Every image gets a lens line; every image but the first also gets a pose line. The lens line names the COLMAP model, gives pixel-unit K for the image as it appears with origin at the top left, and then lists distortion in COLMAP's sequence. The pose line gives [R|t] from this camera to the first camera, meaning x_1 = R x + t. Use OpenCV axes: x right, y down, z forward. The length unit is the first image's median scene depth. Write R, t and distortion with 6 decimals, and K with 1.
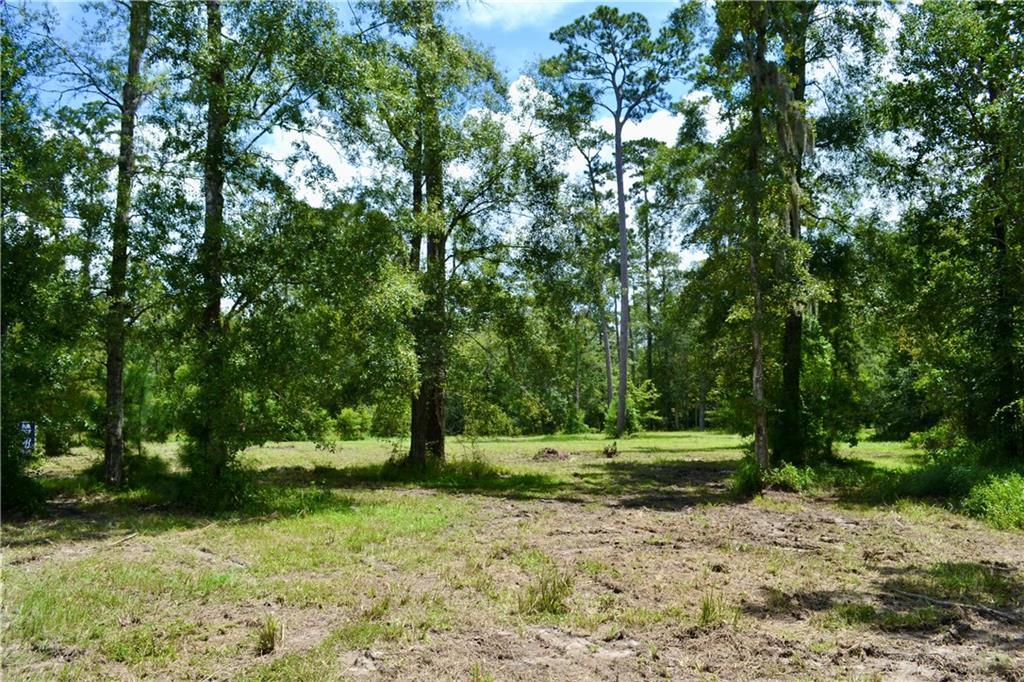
lens RADIAL K [[807.8, 0, 511.1], [0, 807.8, 357.0], [0, 0, 1]] dist [-0.084326, 0.013997]
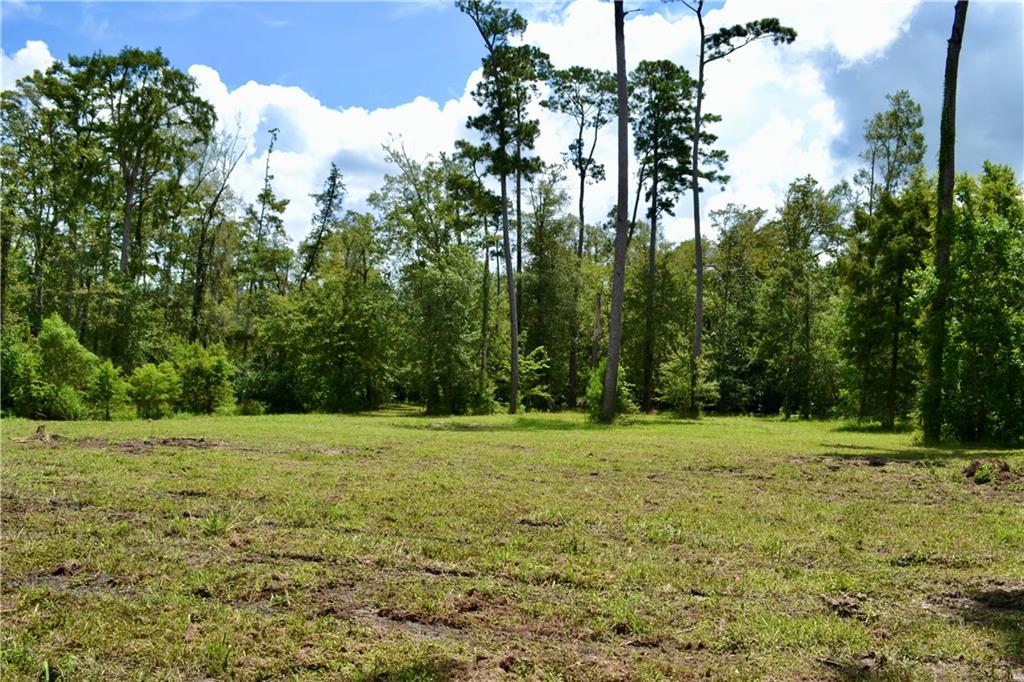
lens RADIAL K [[807.8, 0, 511.1], [0, 807.8, 357.0], [0, 0, 1]] dist [-0.084326, 0.013997]
pose [[0.917481, 0.045344, 0.395188, -0.360687], [-0.057627, 0.998152, 0.019261, 0.056313], [-0.393584, -0.040445, 0.918398, 0.632338]]
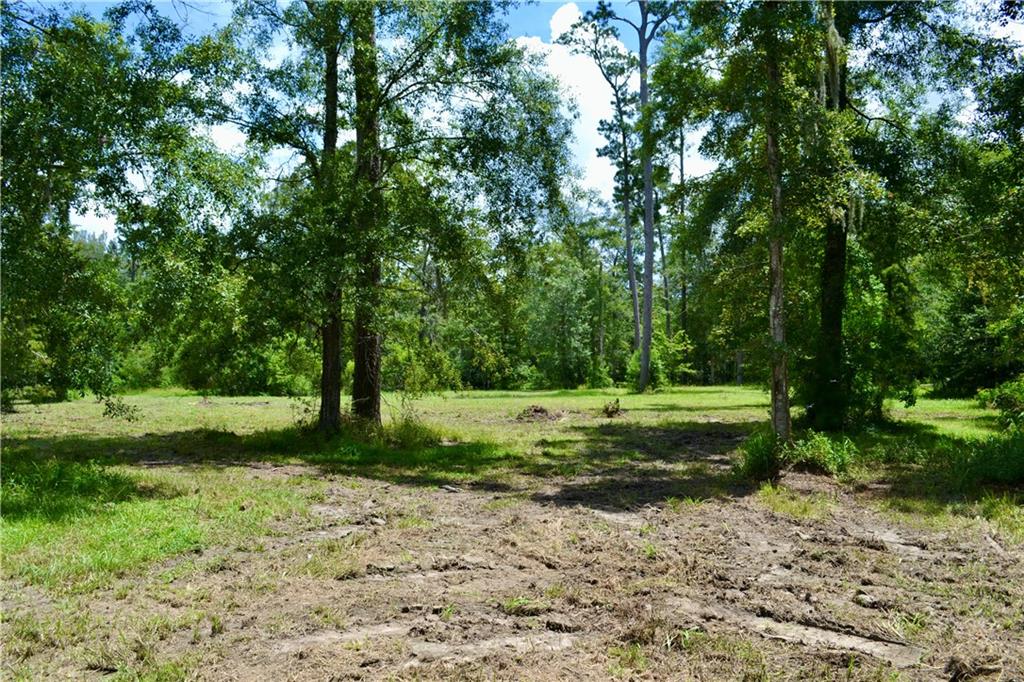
lens RADIAL K [[807.8, 0, 511.1], [0, 807.8, 357.0], [0, 0, 1]] dist [-0.084326, 0.013997]
pose [[0.998417, -0.000421, -0.056251, 0.061451], [0.003620, 0.998380, 0.056789, 0.013621], [0.056136, -0.056903, 0.996800, 0.152959]]
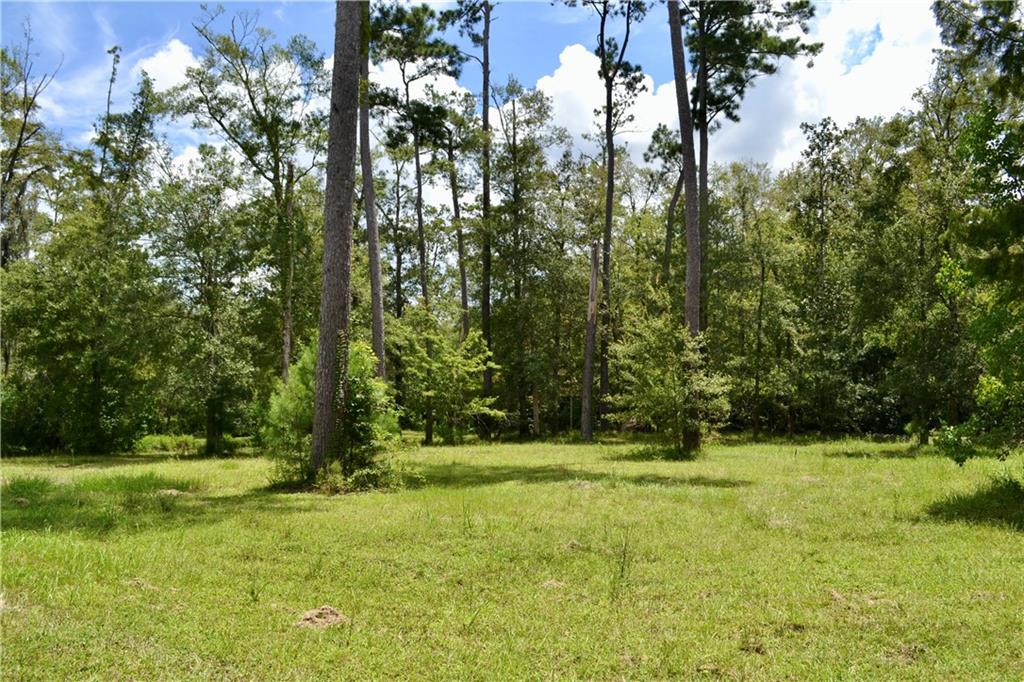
lens RADIAL K [[807.8, 0, 511.1], [0, 807.8, 357.0], [0, 0, 1]] dist [-0.084326, 0.013997]
pose [[0.986558, 0.009644, 0.163128, 0.248978], [-0.010555, 0.999933, 0.004721, 0.088447], [-0.163072, -0.006379, 0.986594, 1.160646]]
